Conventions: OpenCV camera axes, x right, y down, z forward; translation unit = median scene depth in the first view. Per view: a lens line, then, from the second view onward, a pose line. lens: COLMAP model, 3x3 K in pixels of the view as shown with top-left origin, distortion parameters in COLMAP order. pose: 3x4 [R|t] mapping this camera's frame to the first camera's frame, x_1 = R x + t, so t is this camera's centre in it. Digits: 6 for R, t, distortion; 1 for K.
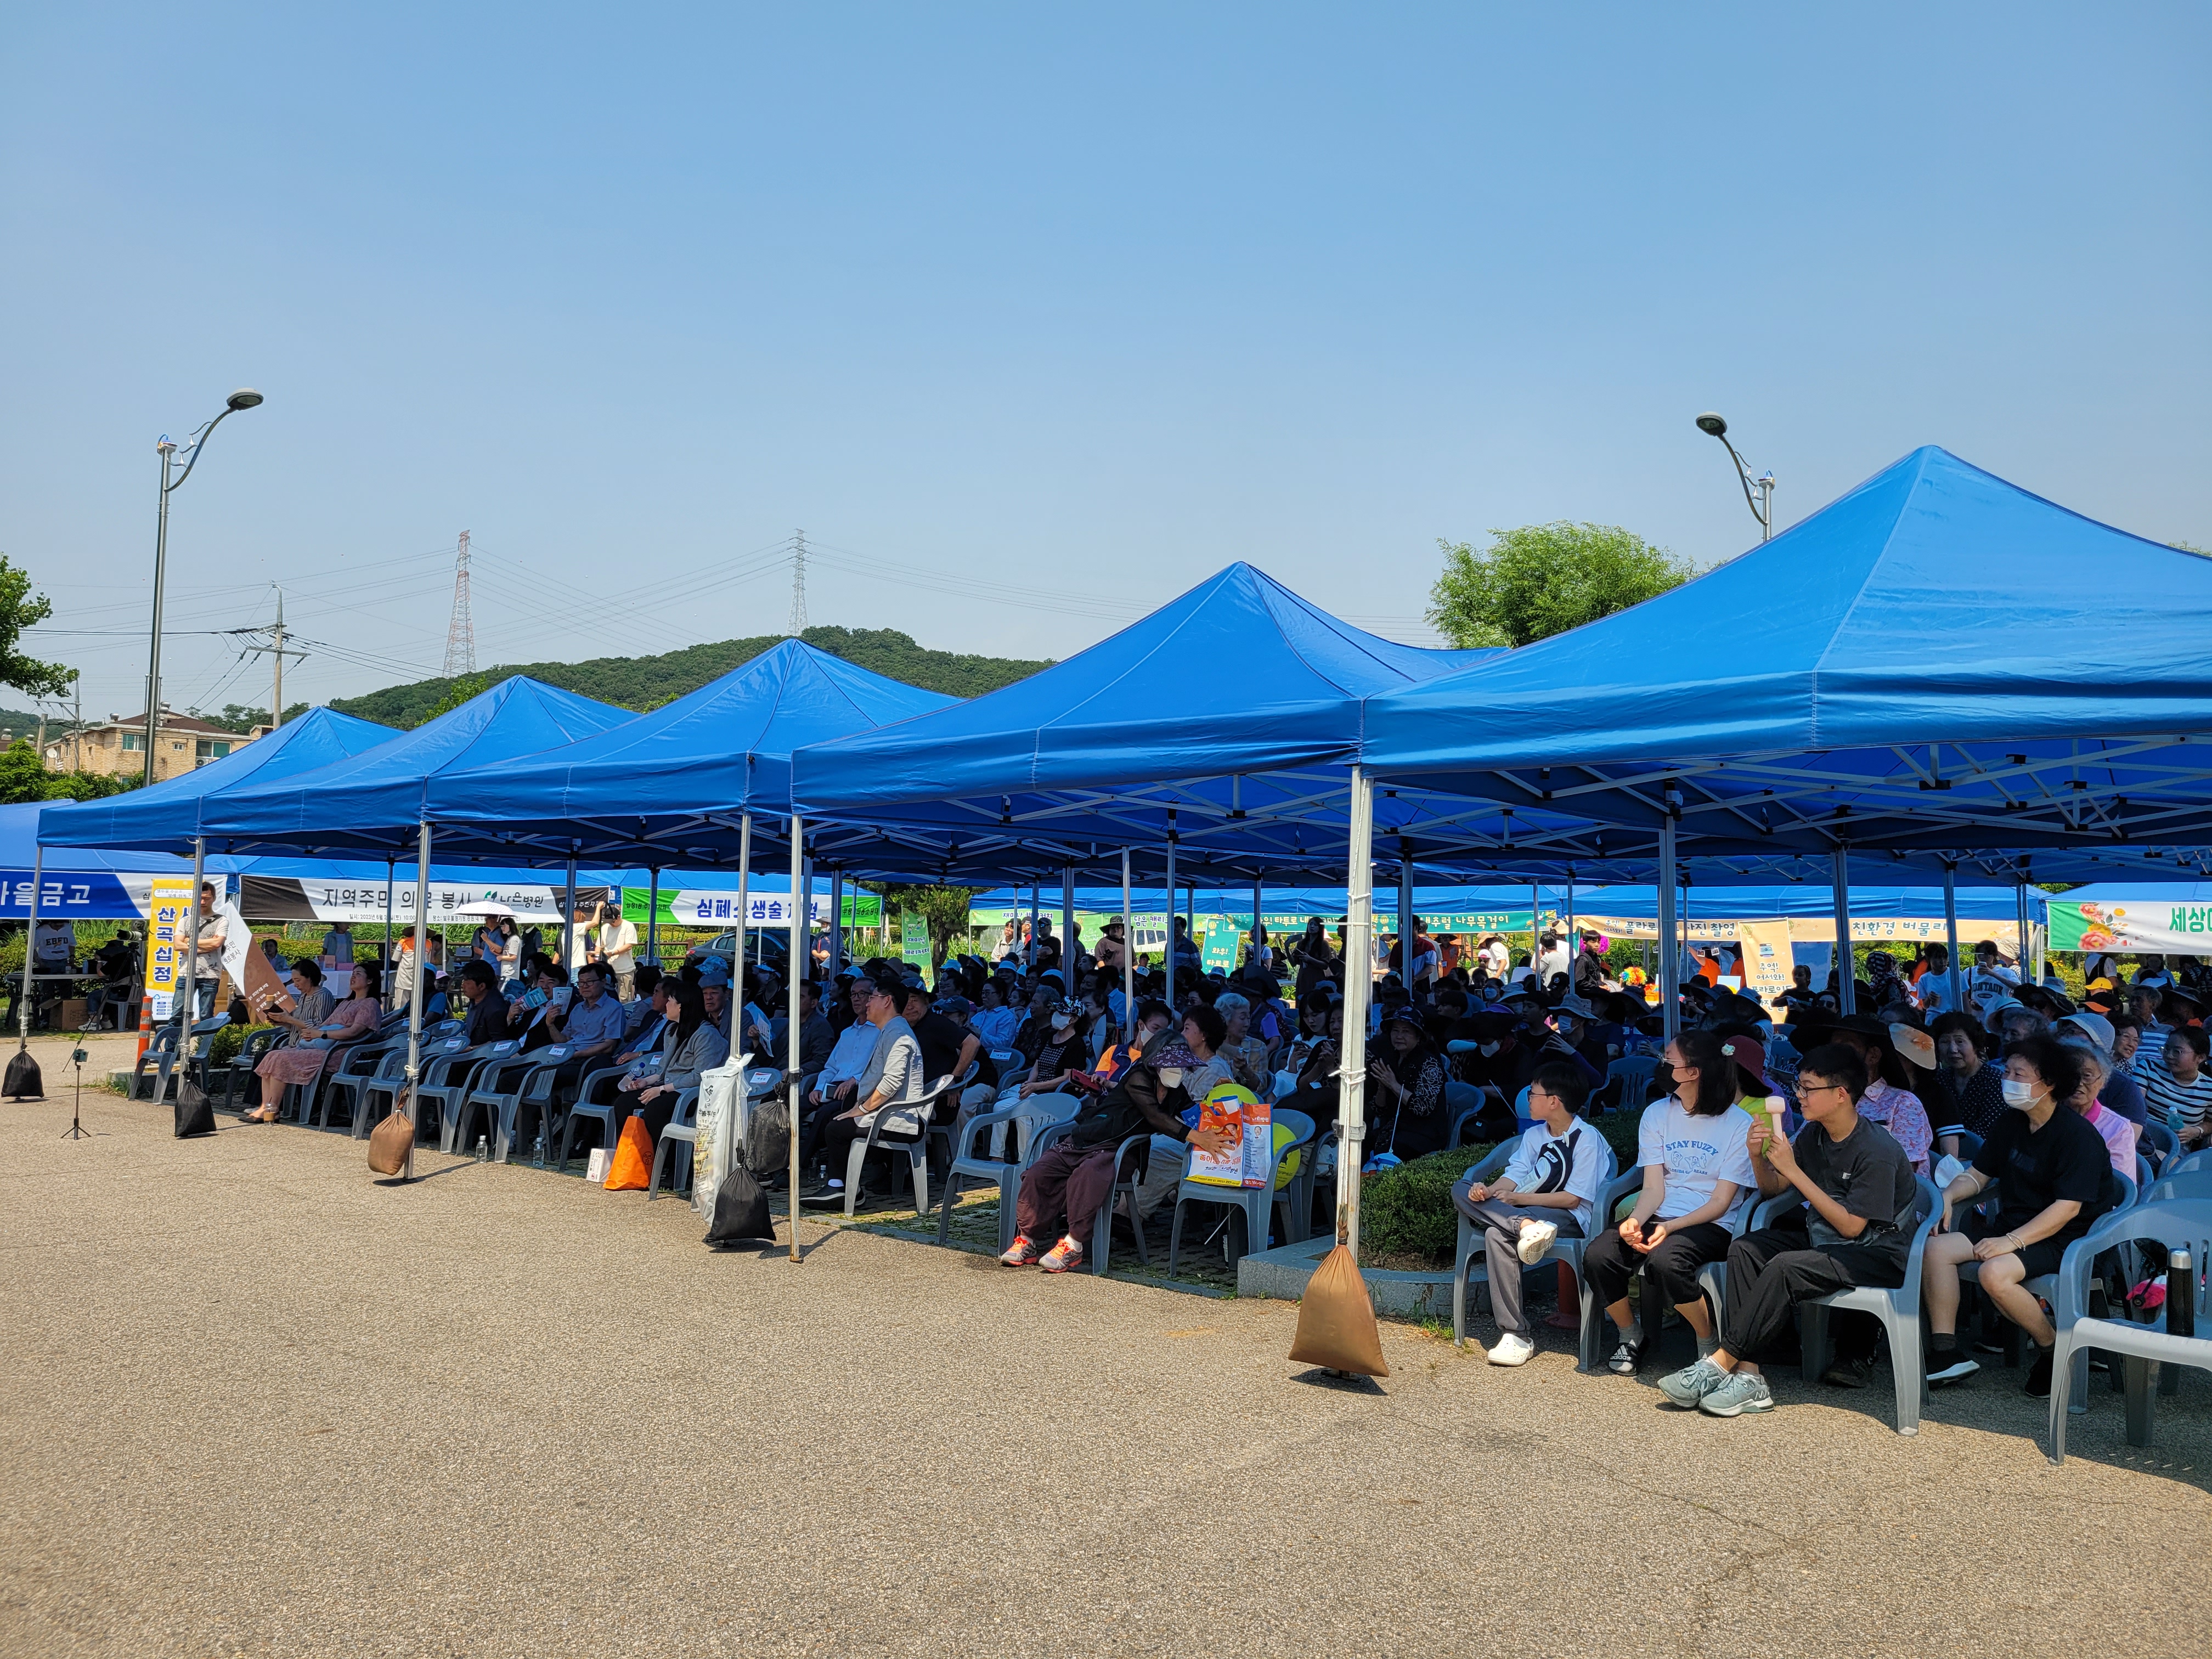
lens RADIAL K [[1620.0, 0, 1106.0], [0, 1620.0, 829.5], [0, 0, 1]] dist [-0.003510, -0.002023]
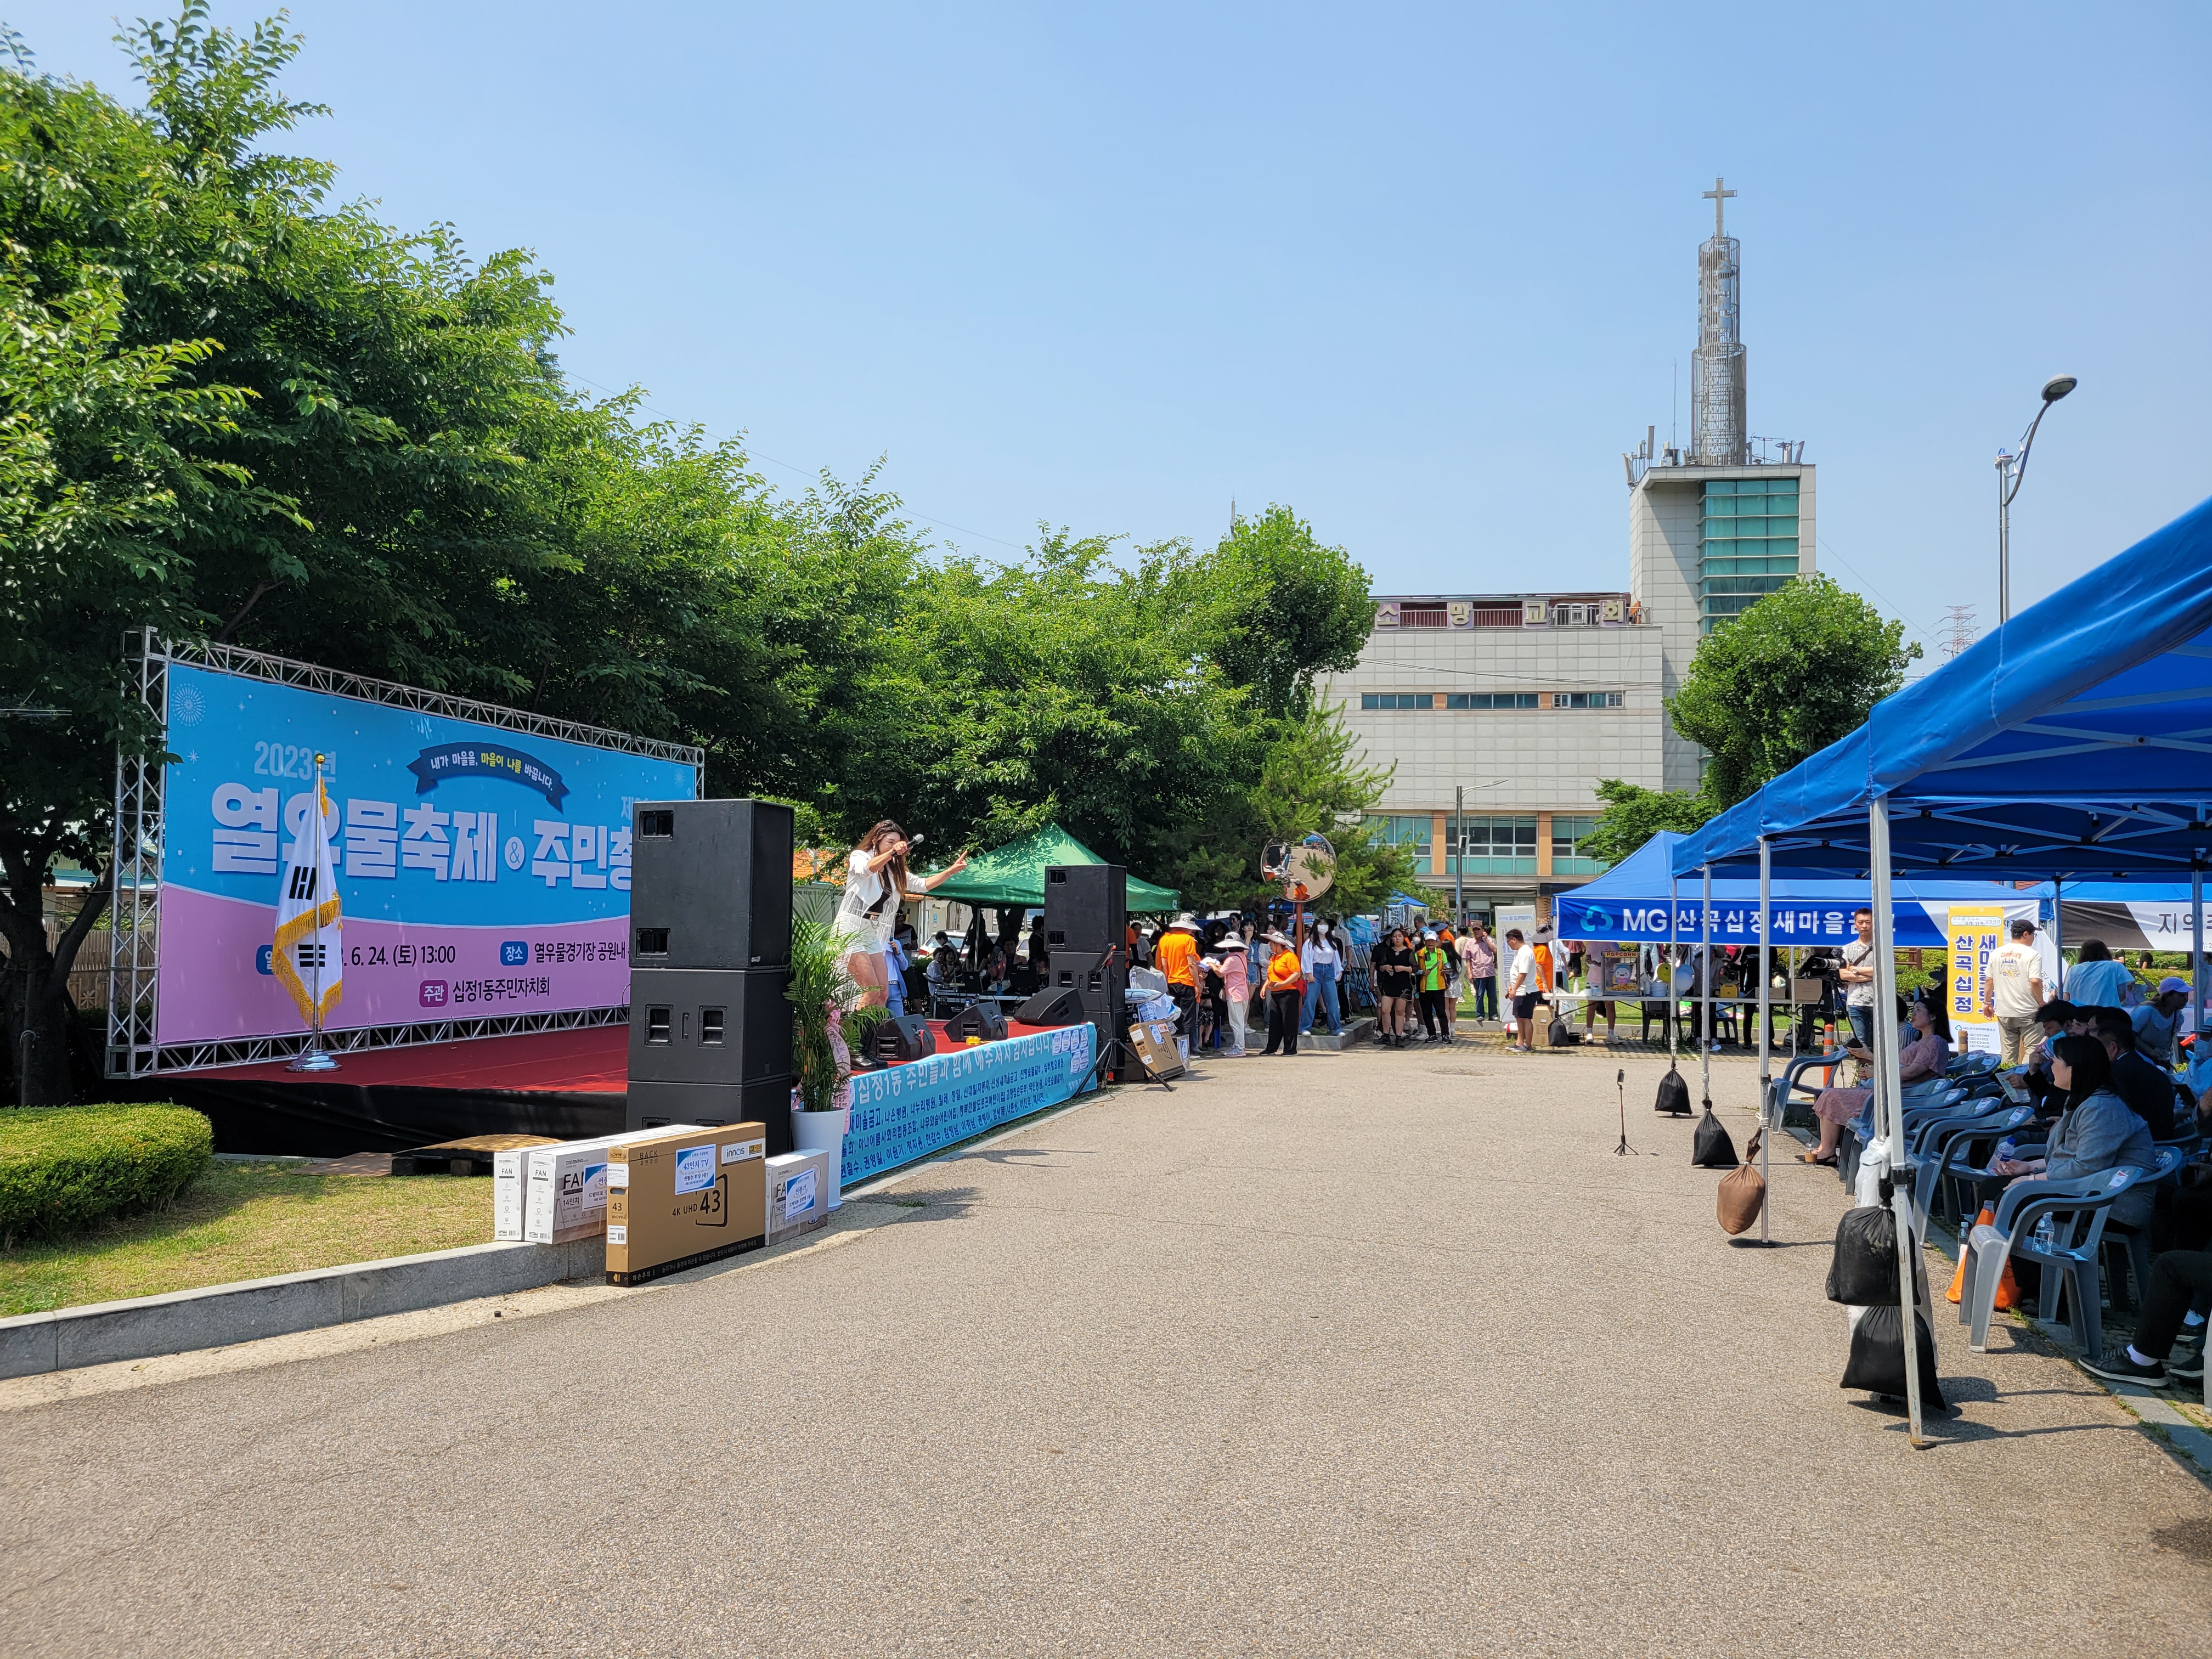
lens RADIAL K [[1619.2, 0, 1105.7], [0, 1619.2, 857.9], [0, 0, 1]] dist [0.053750, -0.071522]
pose [[0.413967, -0.048253, -0.909012, 0.163455], [0.048791, 0.998335, -0.030776, 0.011442], [0.908984, -0.031611, 0.415631, 0.211473]]
